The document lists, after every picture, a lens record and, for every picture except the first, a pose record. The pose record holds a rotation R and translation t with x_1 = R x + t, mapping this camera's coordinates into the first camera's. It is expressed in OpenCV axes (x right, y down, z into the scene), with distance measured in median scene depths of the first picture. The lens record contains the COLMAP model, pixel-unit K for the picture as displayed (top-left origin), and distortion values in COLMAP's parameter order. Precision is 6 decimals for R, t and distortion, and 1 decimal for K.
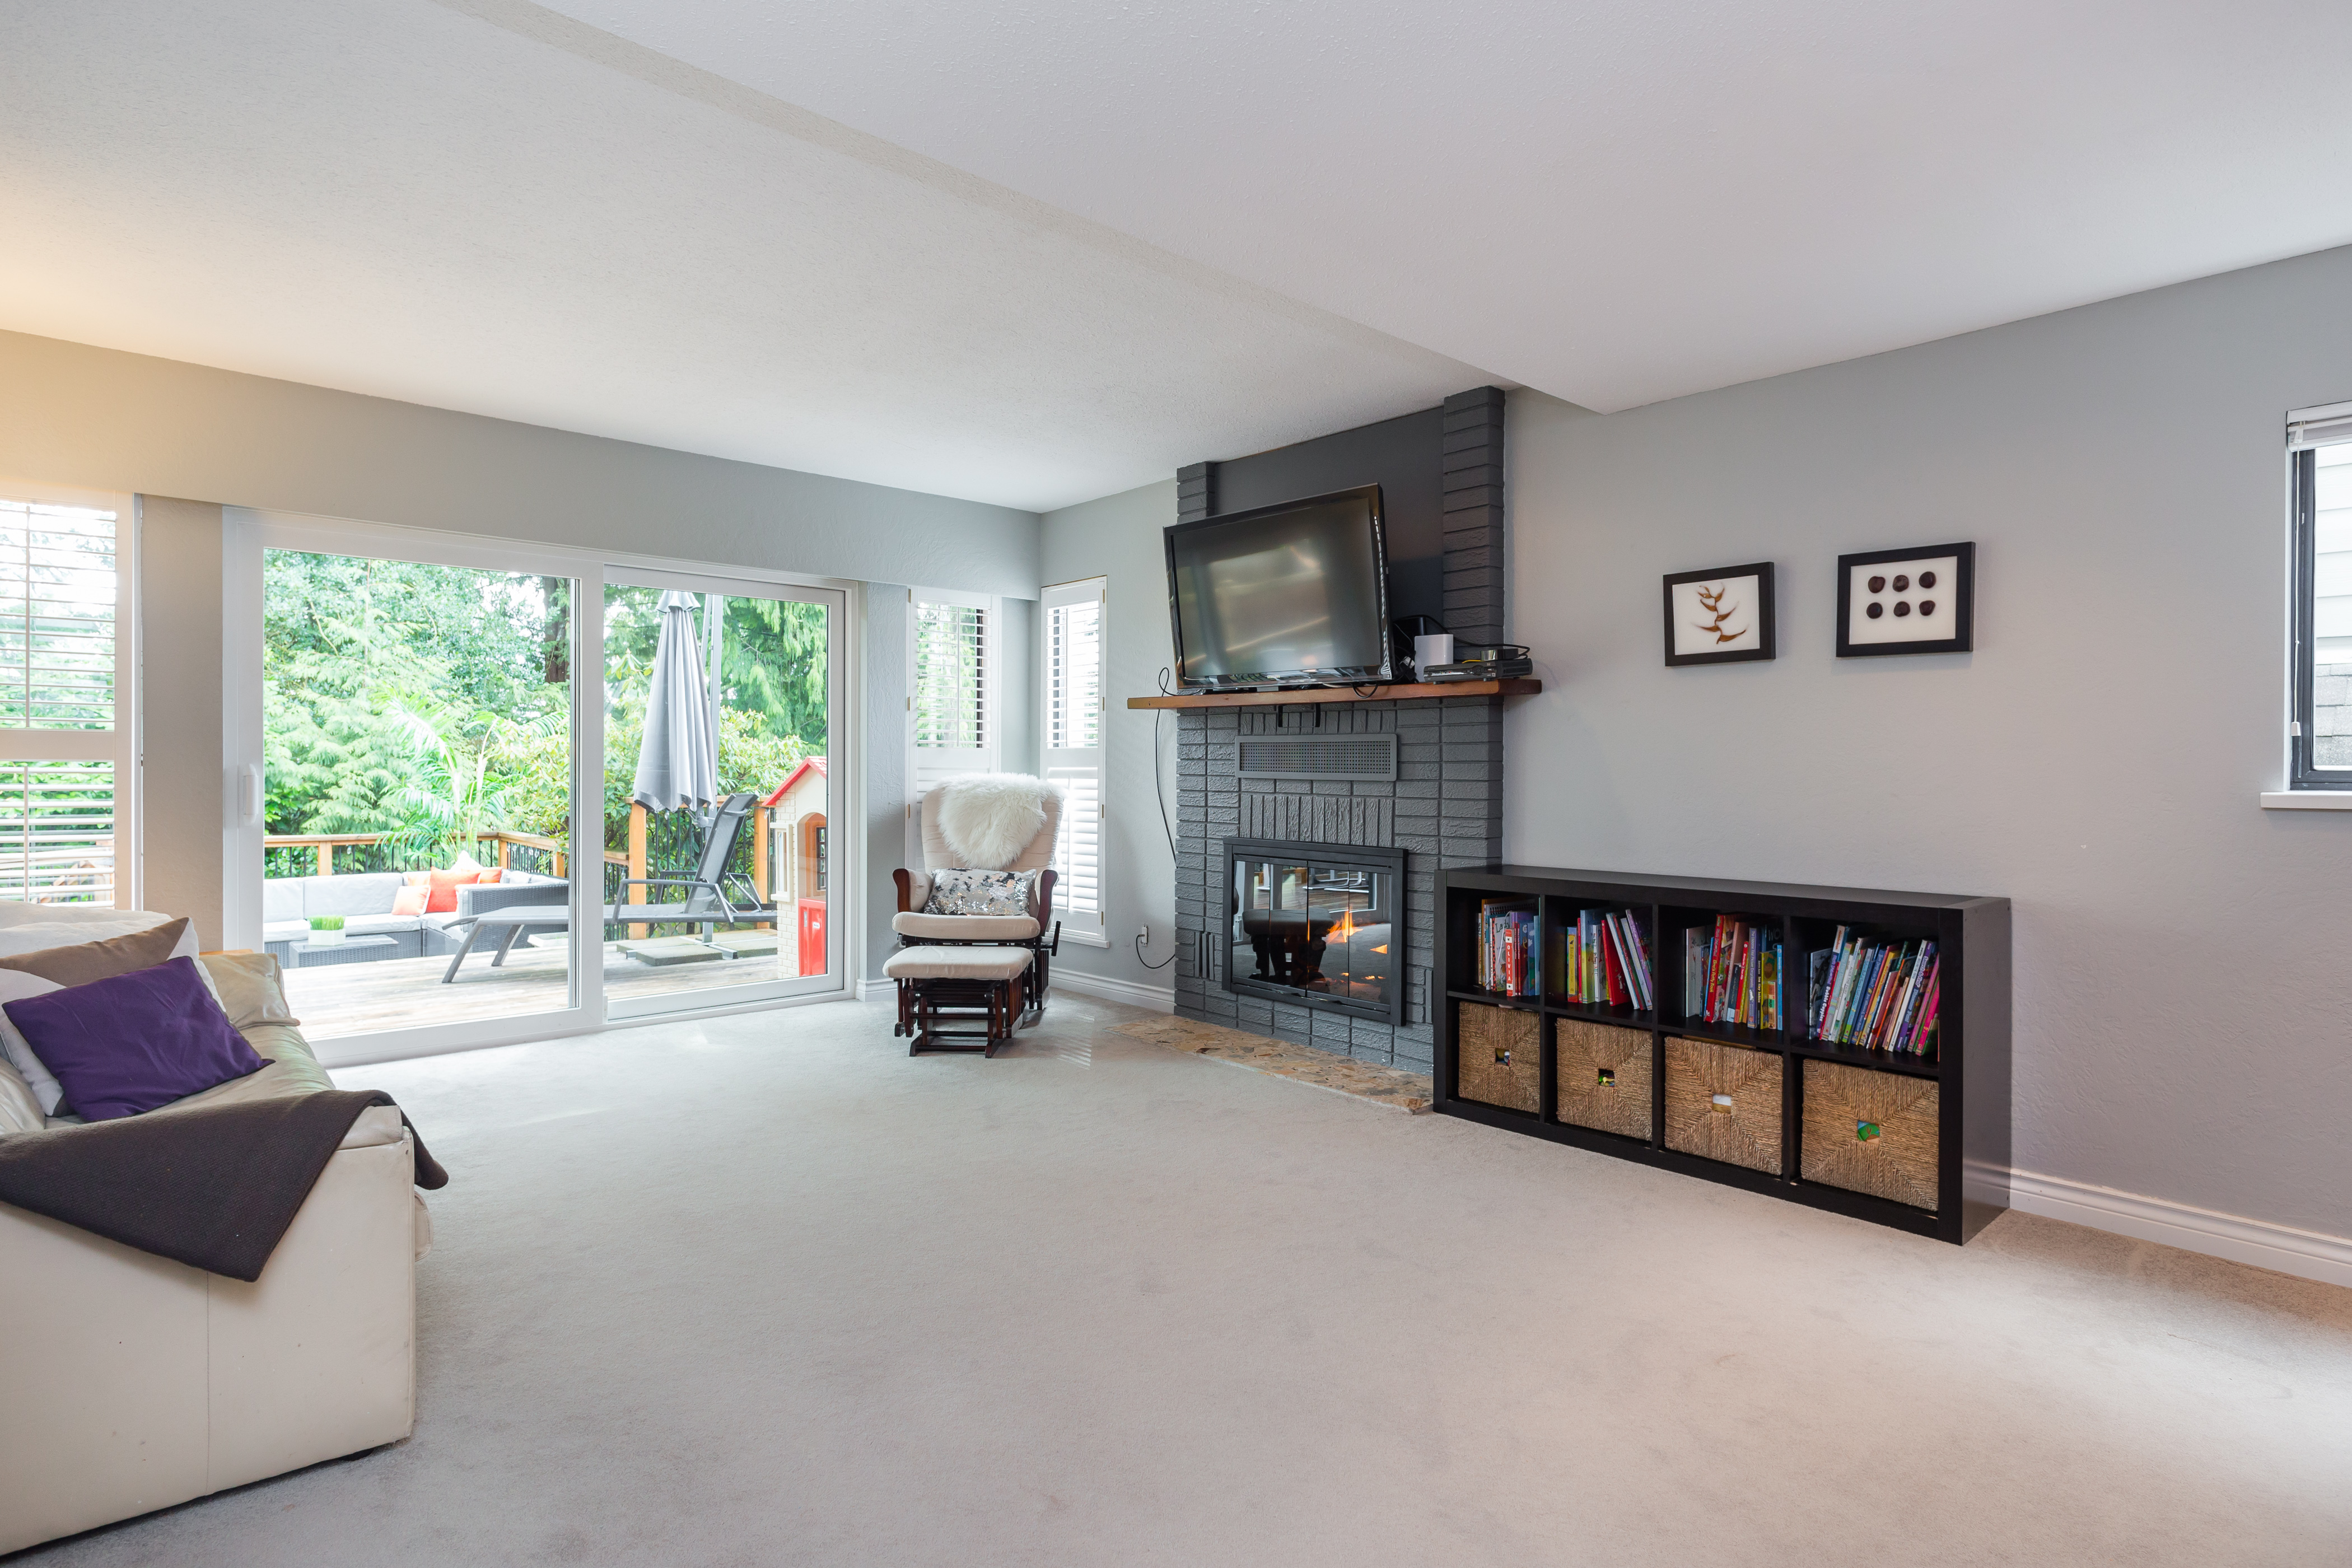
lens RADIAL K [[1217.3, 0, 1176.0], [0, 1217.3, 784.0], [0, 0, 1]] dist [-0.000566, -0.000377]
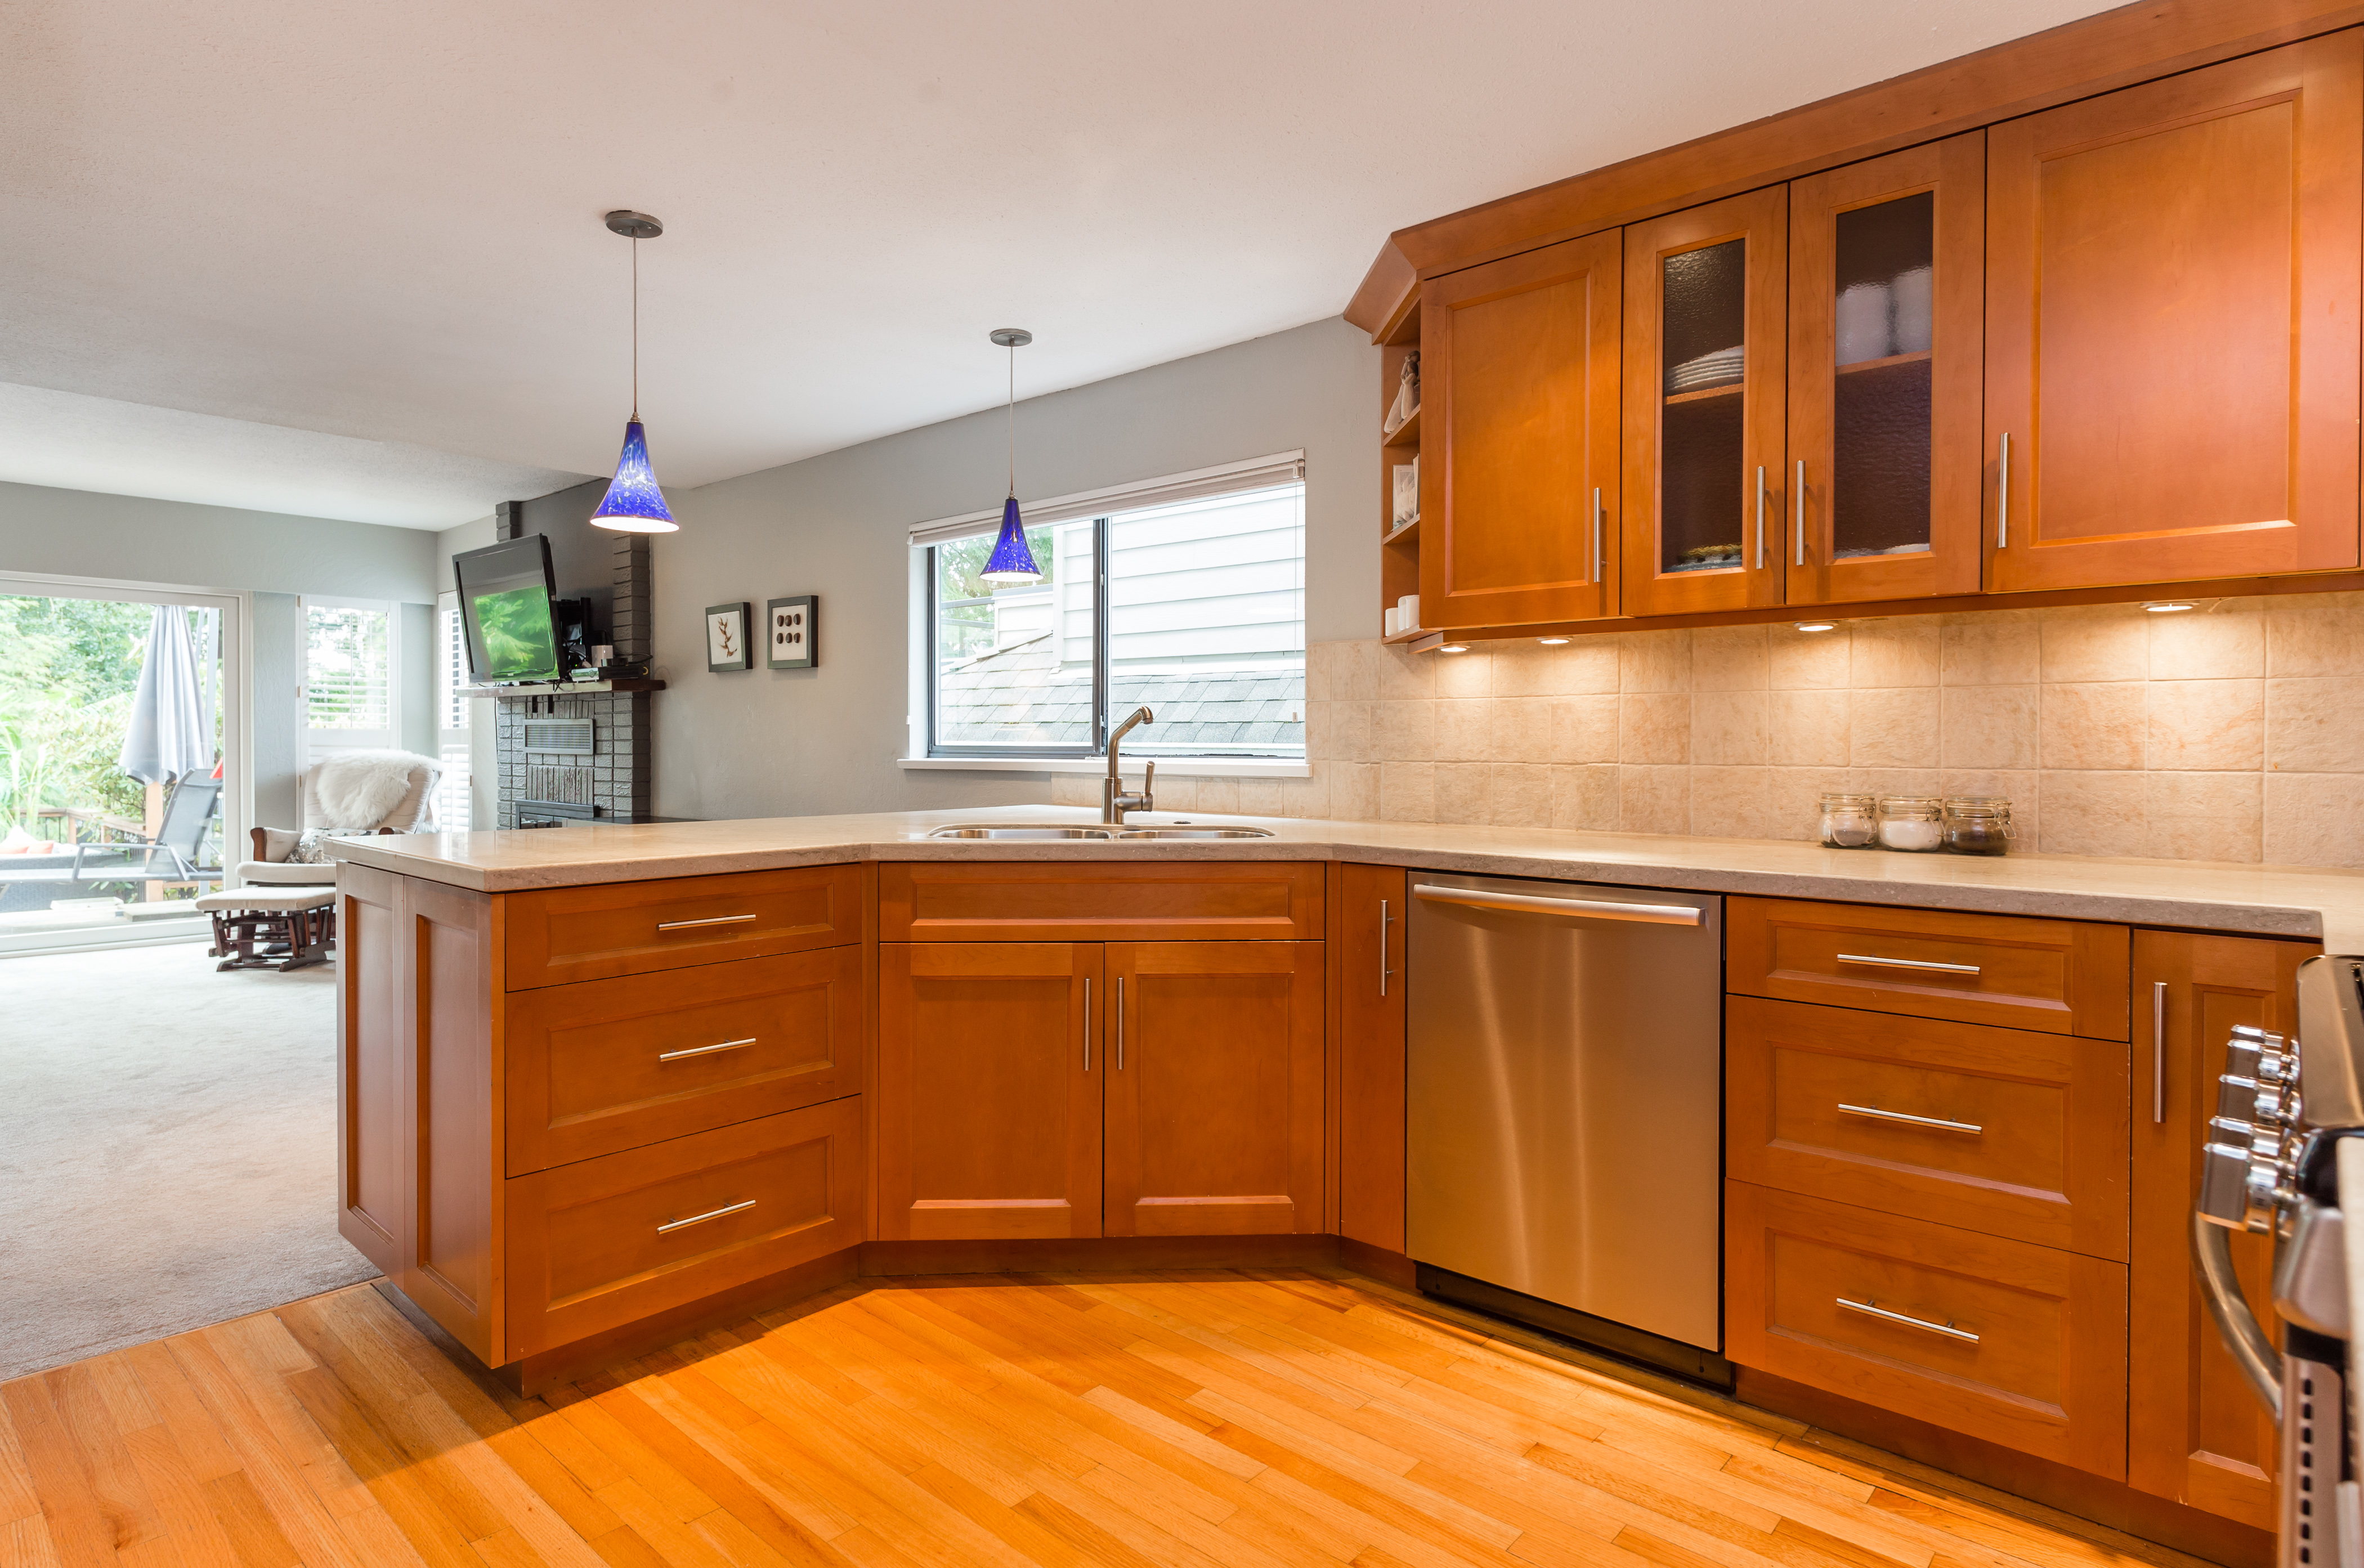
lens RADIAL K [[1276.0, 0, 1166.9], [0, 1276.0, 761.1], [0, 0, 1]] dist [-0.003057, -0.000496]
pose [[0.994437, -0.002119, 0.105311, 0.618267], [0.002299, 0.999996, -0.001589, 0.007710], [-0.105307, 0.001823, 0.994438, -0.419890]]
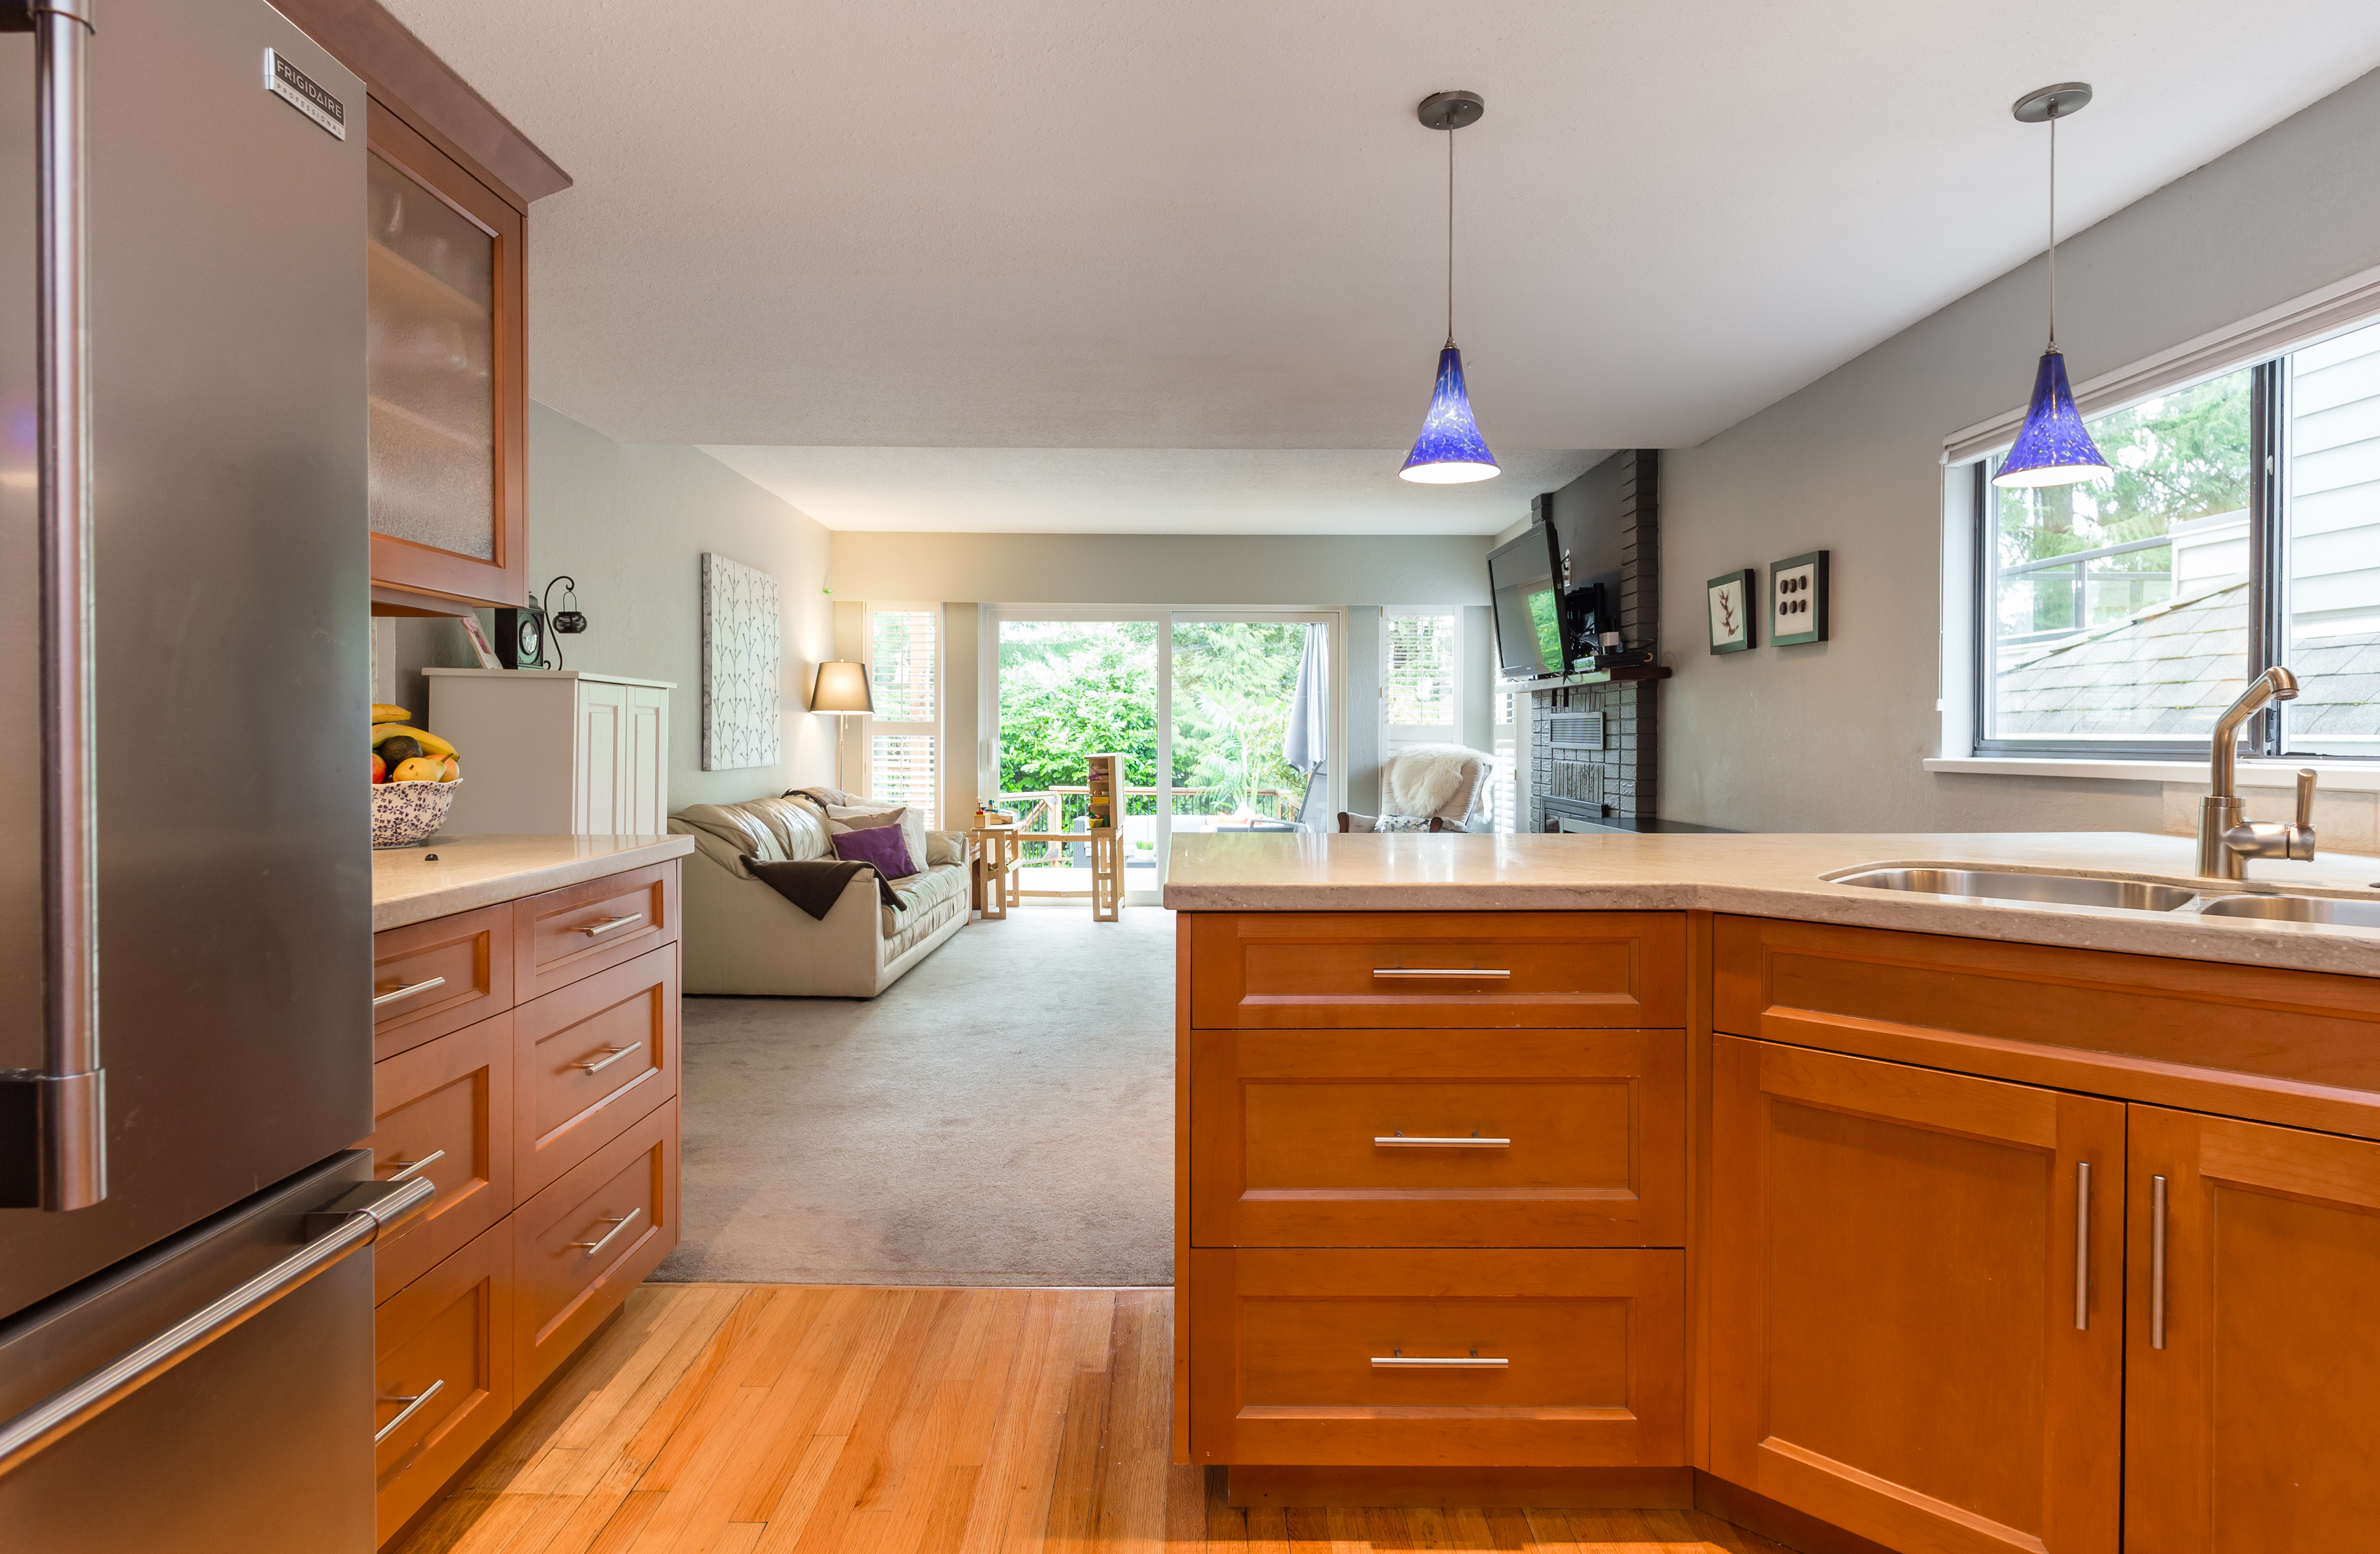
lens RADIAL K [[1268.7, 0, 1169.7], [0, 1268.7, 751.5], [0, 0, 1]] dist [0.002537, -0.000852]
pose [[0.739618, 0.005186, -0.673007, 0.683796], [-0.008941, 0.999958, -0.002121, 0.005492], [0.672967, 0.007587, 0.739633, -0.239741]]
